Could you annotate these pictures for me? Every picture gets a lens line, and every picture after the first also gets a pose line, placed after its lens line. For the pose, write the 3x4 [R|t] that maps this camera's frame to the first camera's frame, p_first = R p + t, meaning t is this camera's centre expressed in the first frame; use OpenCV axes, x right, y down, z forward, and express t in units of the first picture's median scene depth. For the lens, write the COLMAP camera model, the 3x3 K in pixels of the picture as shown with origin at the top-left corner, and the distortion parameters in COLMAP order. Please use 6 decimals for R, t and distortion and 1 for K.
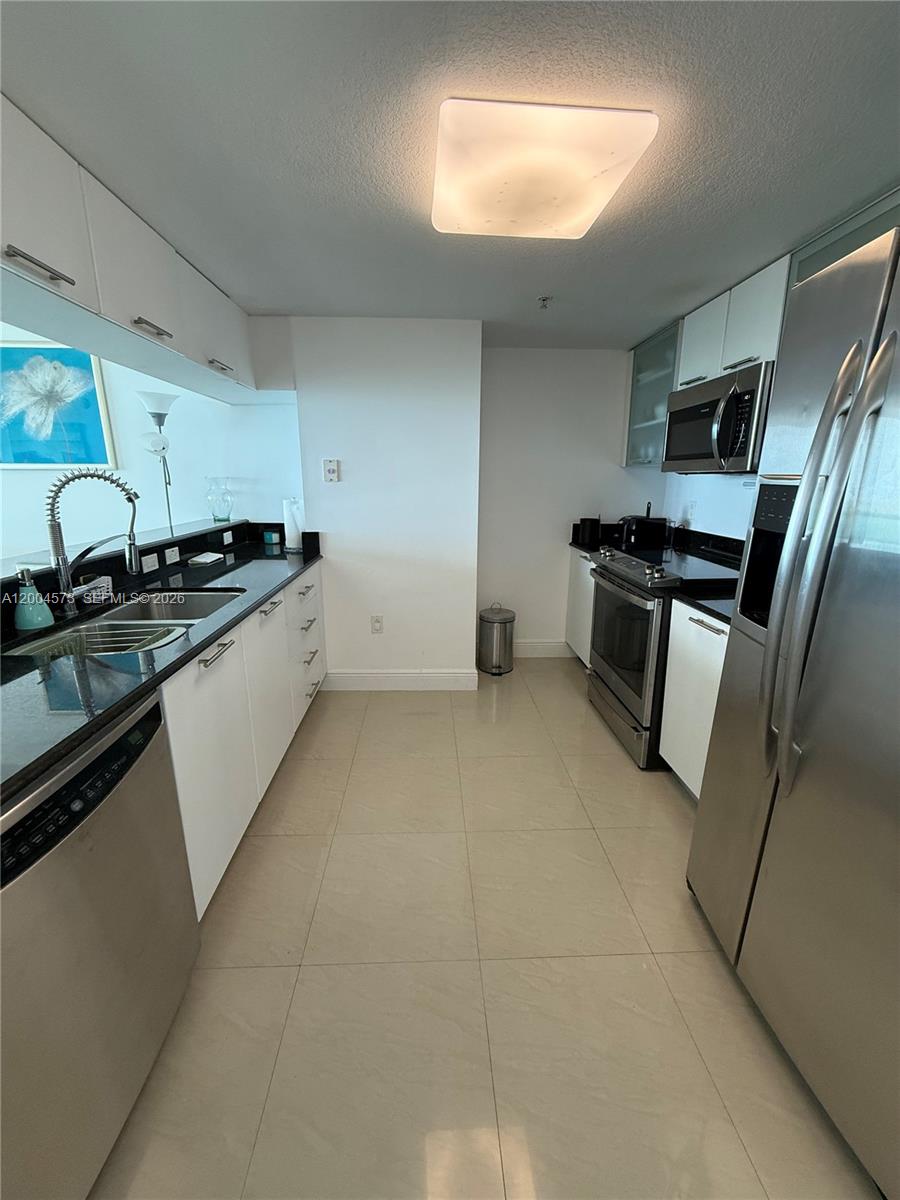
lens RADIAL K [[483.9, 0, 450.0], [0, 483.9, 600.0], [0, 0, 1]] dist [0.000611, 0.000029]
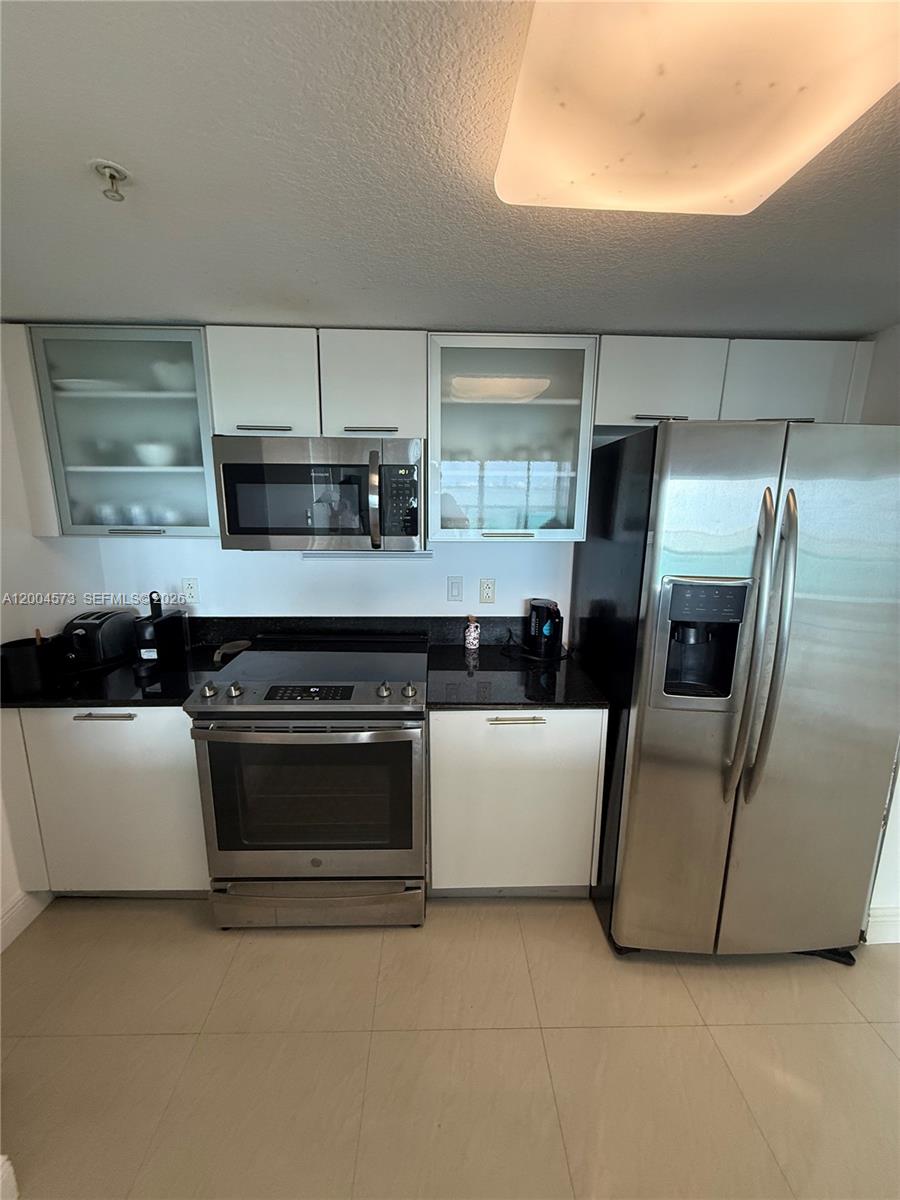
lens RADIAL K [[483.9, 0, 450.0], [0, 483.9, 600.0], [0, 0, 1]] dist [0.000611, 0.000029]
pose [[0.011347, -0.206708, 0.978337, -0.230639], [0.234462, 0.951674, 0.198355, -0.258978], [-0.972059, 0.227132, 0.059263, 0.678715]]
